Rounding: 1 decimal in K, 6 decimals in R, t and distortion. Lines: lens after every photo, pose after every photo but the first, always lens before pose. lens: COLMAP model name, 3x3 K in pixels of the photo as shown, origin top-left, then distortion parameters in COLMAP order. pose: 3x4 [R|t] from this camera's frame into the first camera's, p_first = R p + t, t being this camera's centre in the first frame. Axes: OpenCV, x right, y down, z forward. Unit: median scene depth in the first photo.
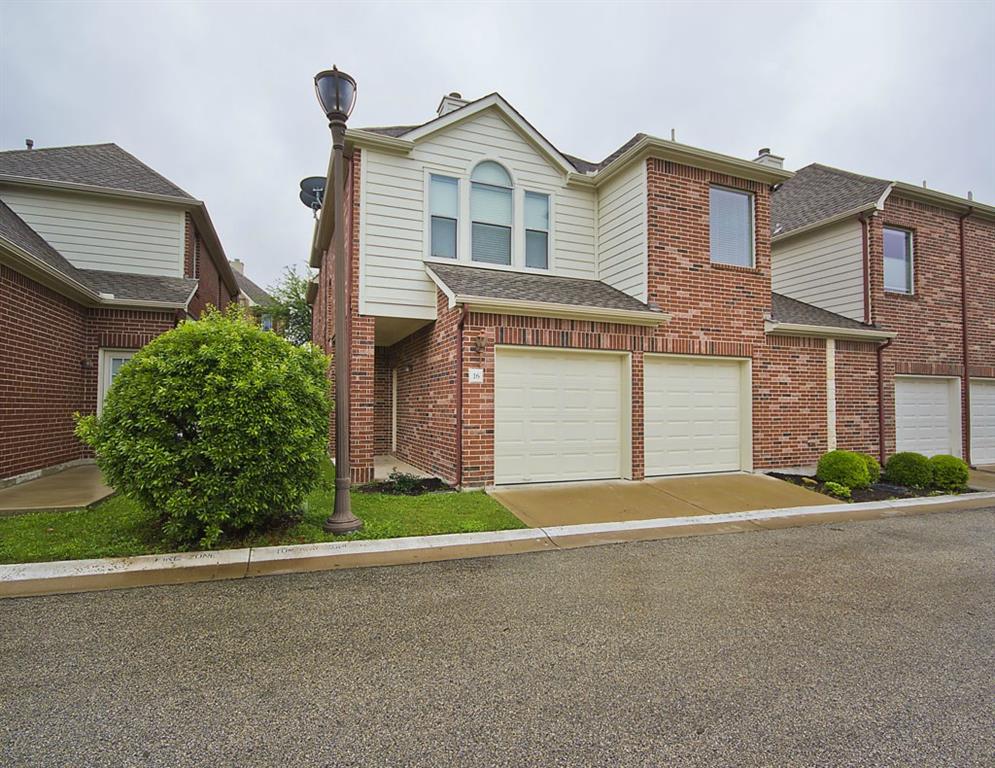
lens RADIAL K [[530.2, 0, 497.4], [0, 530.2, 388.1], [0, 0, 1]] dist [-0.006380, 0.001164]
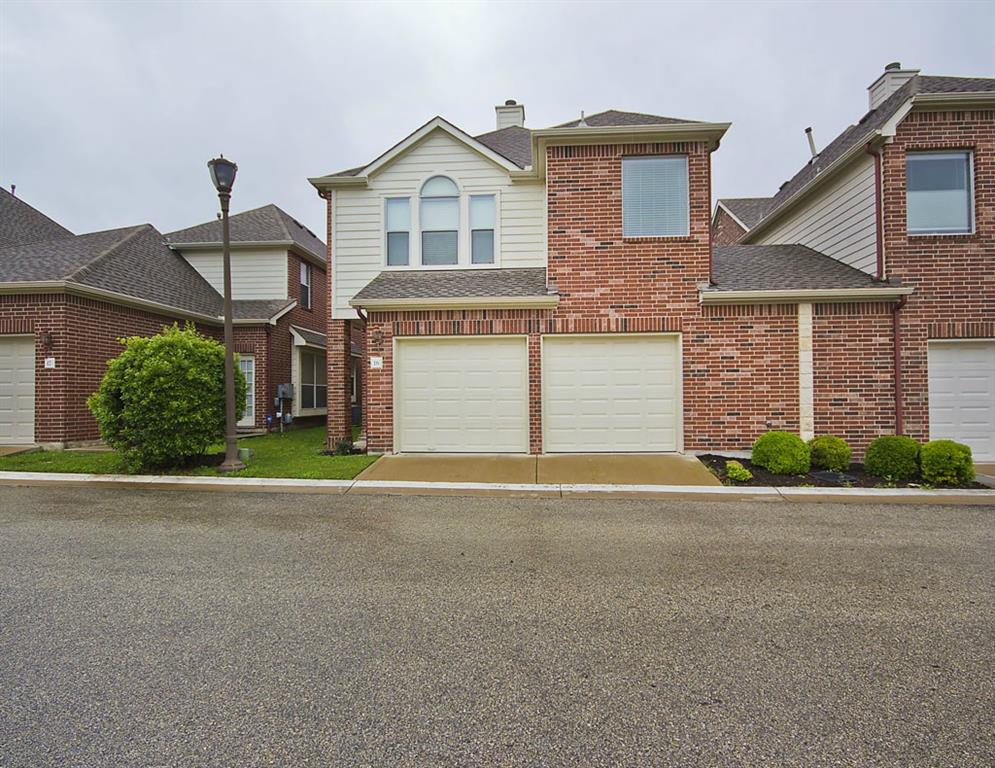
lens RADIAL K [[530.2, 0, 491.2], [0, 530.2, 387.7], [0, 0, 1]] dist [-0.006380, 0.001164]
pose [[0.896212, -0.018371, -0.443245, 0.611038], [0.026592, 0.999570, 0.012338, 0.021856], [0.442827, -0.022844, 0.896316, 0.004616]]
